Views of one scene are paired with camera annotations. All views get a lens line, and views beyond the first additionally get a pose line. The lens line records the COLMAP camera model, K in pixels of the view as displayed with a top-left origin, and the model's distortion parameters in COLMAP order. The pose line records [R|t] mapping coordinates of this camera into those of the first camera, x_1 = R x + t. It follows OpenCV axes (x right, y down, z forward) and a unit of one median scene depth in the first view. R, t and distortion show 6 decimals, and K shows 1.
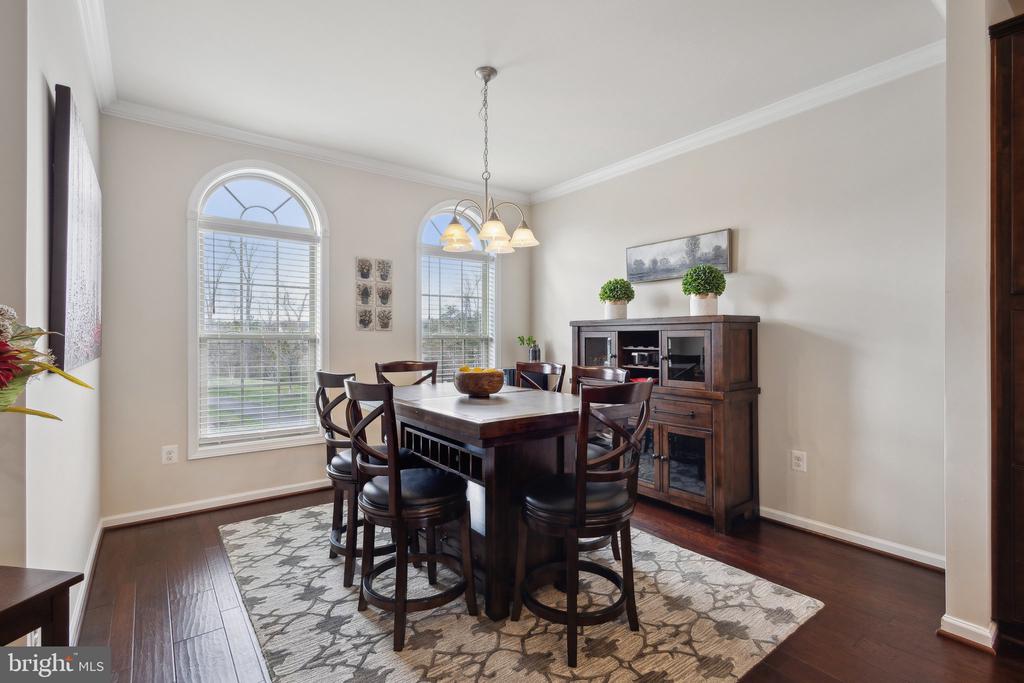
lens RADIAL K [[478.7, 0, 512.5], [0, 478.7, 340.2], [0, 0, 1]] dist [0.017324, 0.000980]
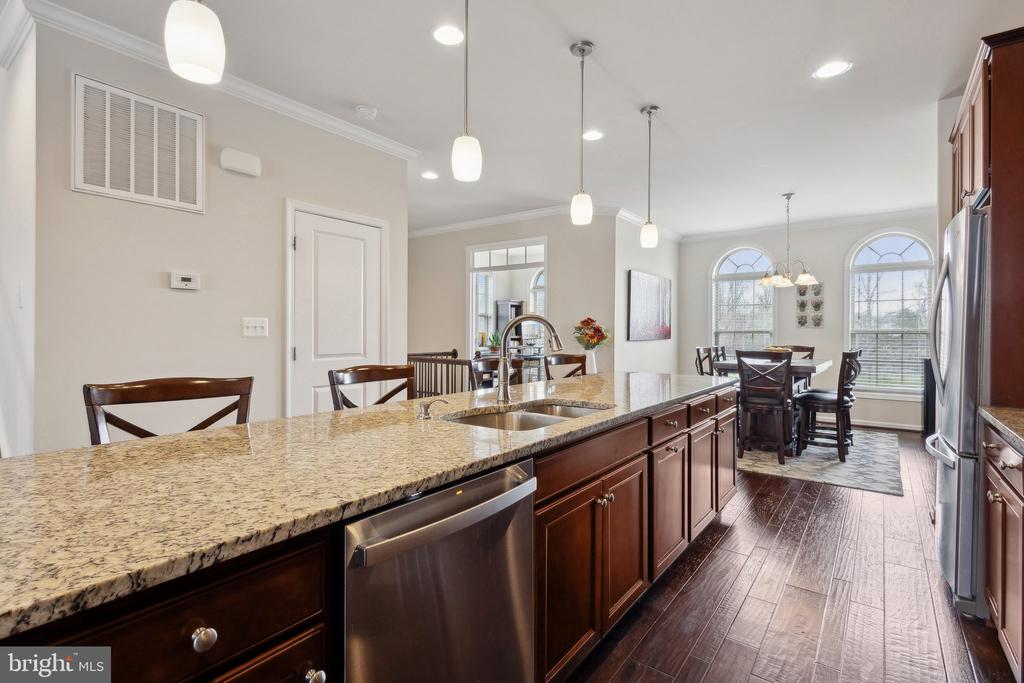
lens RADIAL K [[478.7, 0, 512.5], [0, 478.7, 340.2], [0, 0, 1]] dist [0.017324, 0.000980]
pose [[0.268560, 0.013853, -0.963163, 1.011240], [-0.004771, 0.999903, 0.013051, 0.005077], [0.963251, 0.001091, 0.268600, -0.396647]]
